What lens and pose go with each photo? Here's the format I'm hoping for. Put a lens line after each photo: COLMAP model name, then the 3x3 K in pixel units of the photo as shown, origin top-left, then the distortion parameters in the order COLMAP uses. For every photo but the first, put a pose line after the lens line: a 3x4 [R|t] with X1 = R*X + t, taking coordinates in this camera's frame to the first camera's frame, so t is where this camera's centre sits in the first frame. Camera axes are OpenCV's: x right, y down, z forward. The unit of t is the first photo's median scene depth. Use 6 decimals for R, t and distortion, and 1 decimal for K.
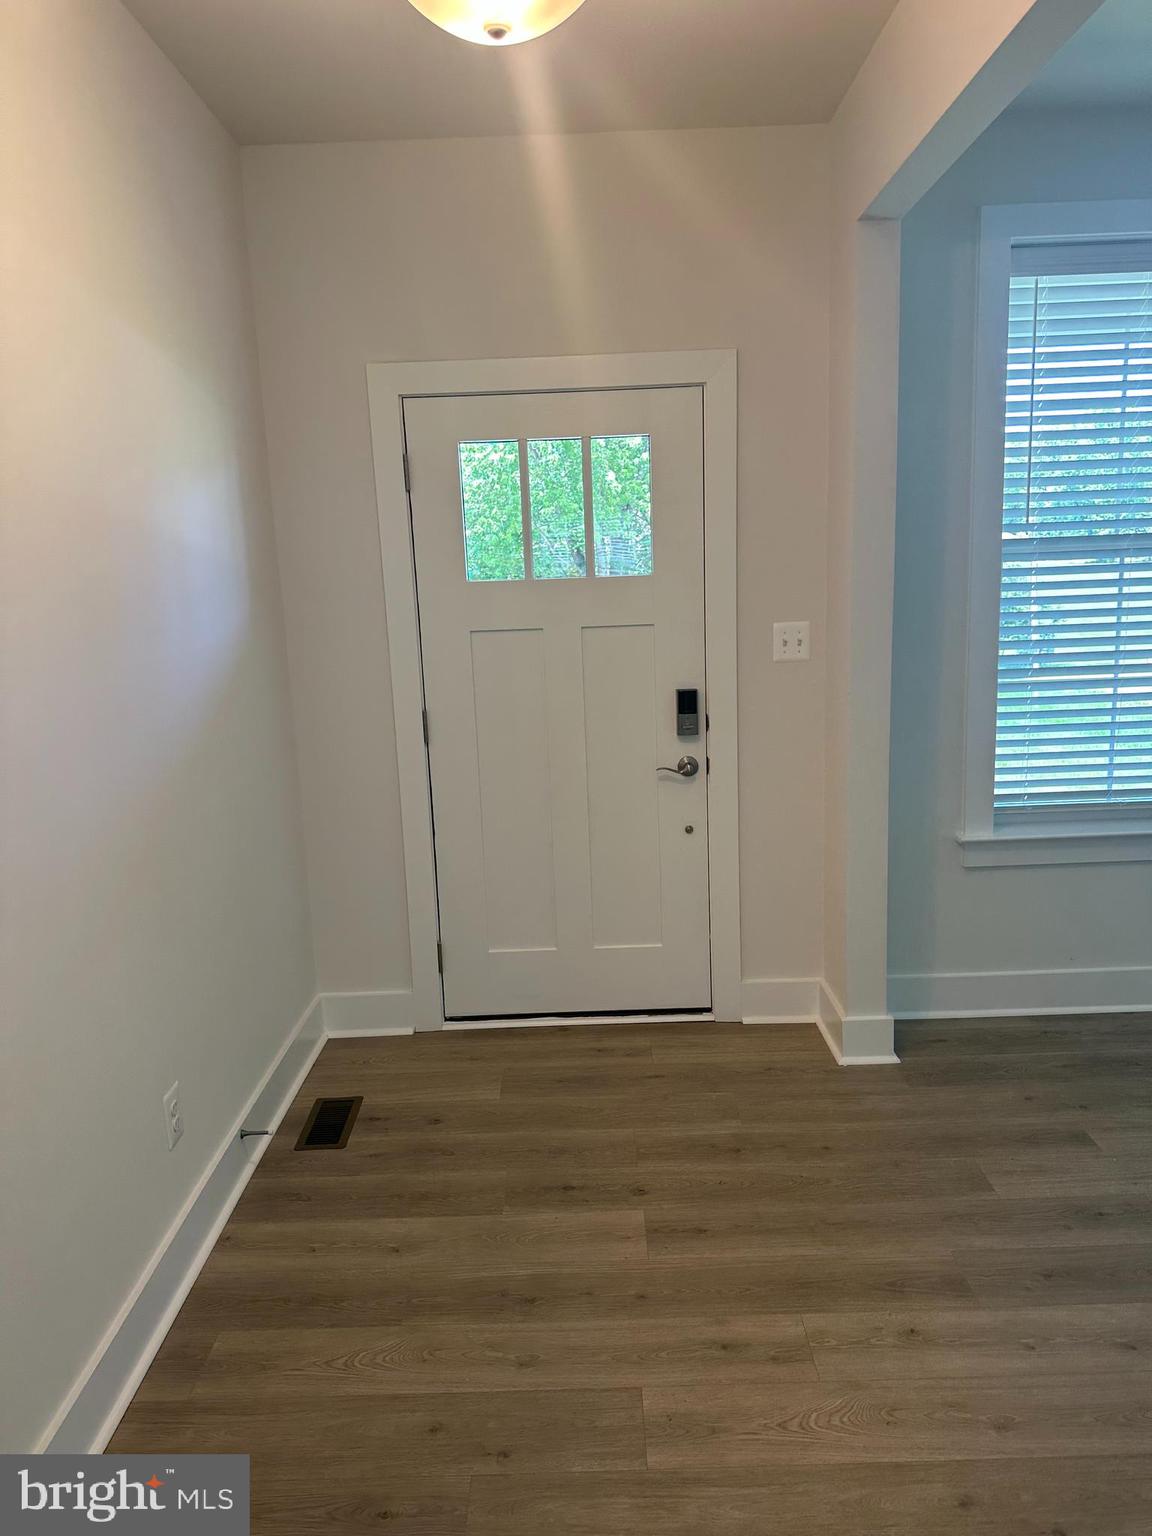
lens RADIAL K [[1092.5, 0, 585.3], [0, 1092.5, 768.4], [0, 0, 1]] dist [0.073789, -0.052923]
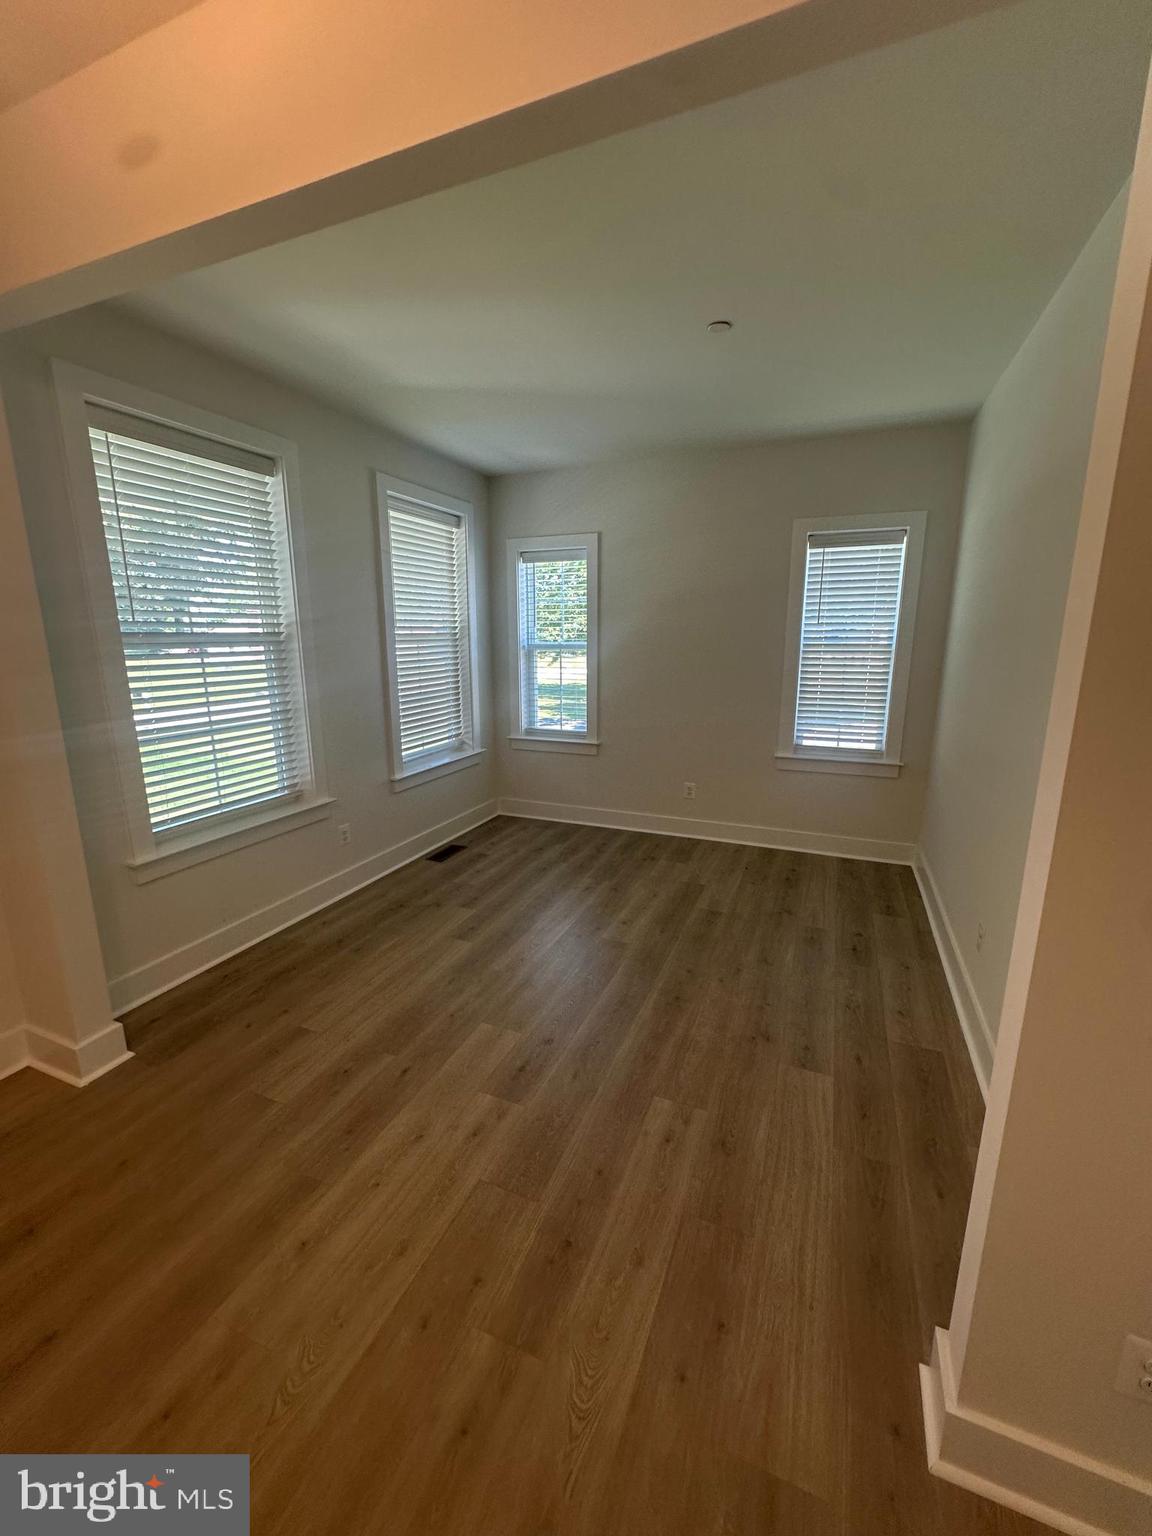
lens RADIAL K [[614.2, 0, 576.7], [0, 614.2, 770.9], [0, 0, 1]] dist [-0.002068, 0.000623]
pose [[0.393887, -0.163597, 0.904483, -0.091555], [0.162281, 0.980952, 0.106758, -0.038674], [-0.904720, 0.104730, 0.412933, 0.245382]]
